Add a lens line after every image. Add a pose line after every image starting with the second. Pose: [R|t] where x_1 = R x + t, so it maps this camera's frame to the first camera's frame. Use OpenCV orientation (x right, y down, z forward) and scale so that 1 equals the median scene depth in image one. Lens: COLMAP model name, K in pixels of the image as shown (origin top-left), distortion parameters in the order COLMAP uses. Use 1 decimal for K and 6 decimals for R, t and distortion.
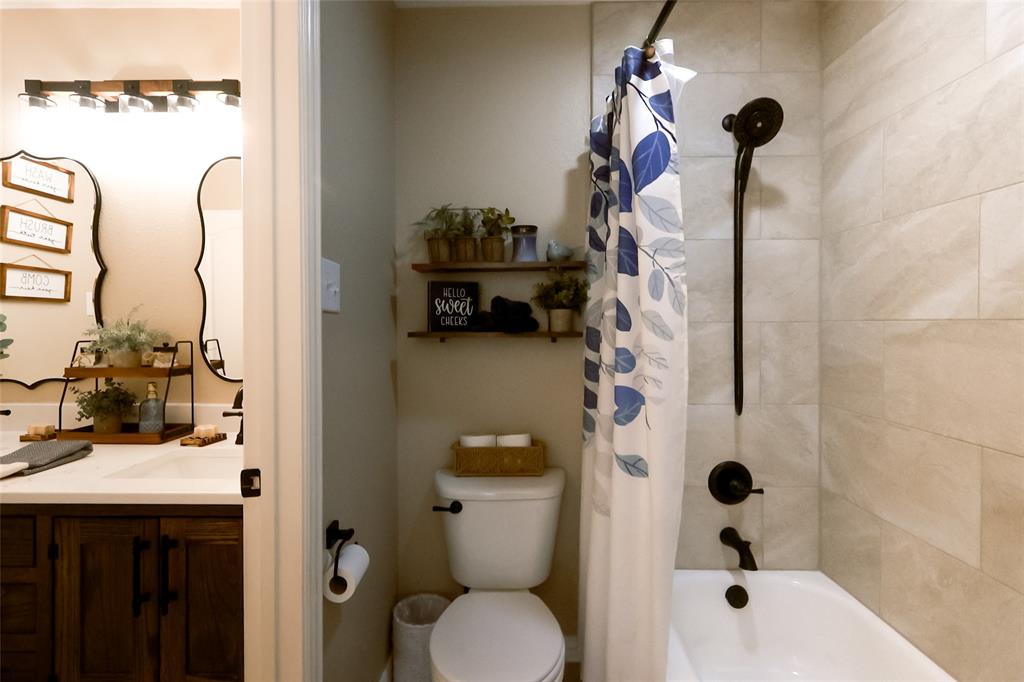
lens RADIAL K [[473.7, 0, 513.0], [0, 473.7, 332.3], [0, 0, 1]] dist [0.001949, 0.001028]
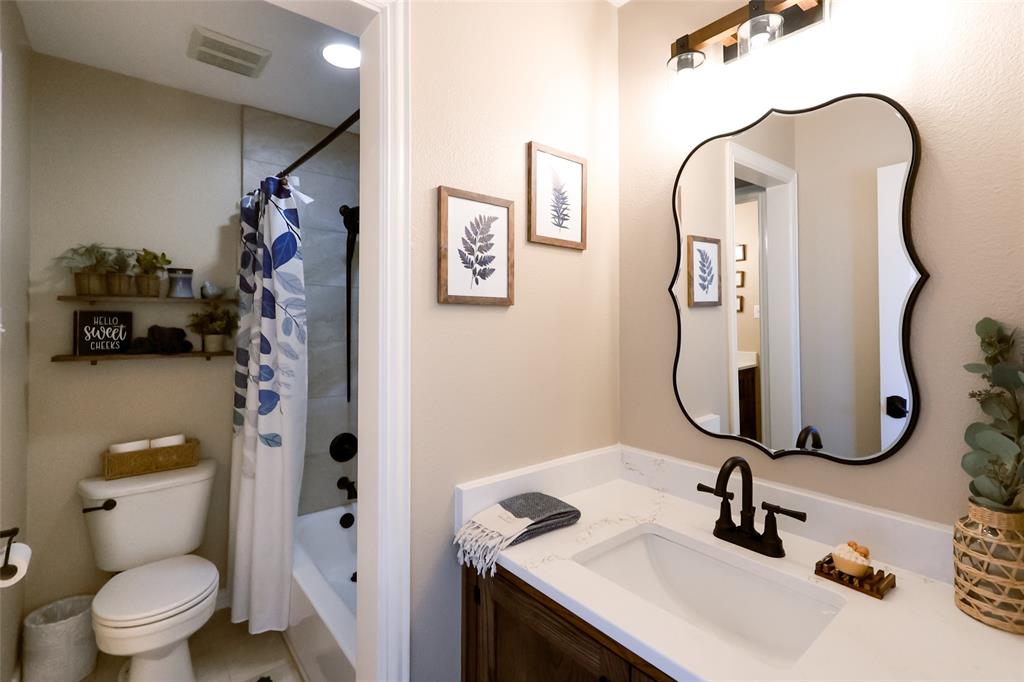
lens RADIAL K [[473.1, 0, 512.0], [0, 473.1, 320.3], [0, 0, 1]] dist [0.002057, 0.001146]
pose [[0.769520, 0.008819, 0.638562, -0.100662], [0.004164, 0.999814, -0.018827, -0.059342], [-0.638610, 0.017147, 0.769340, -0.523281]]
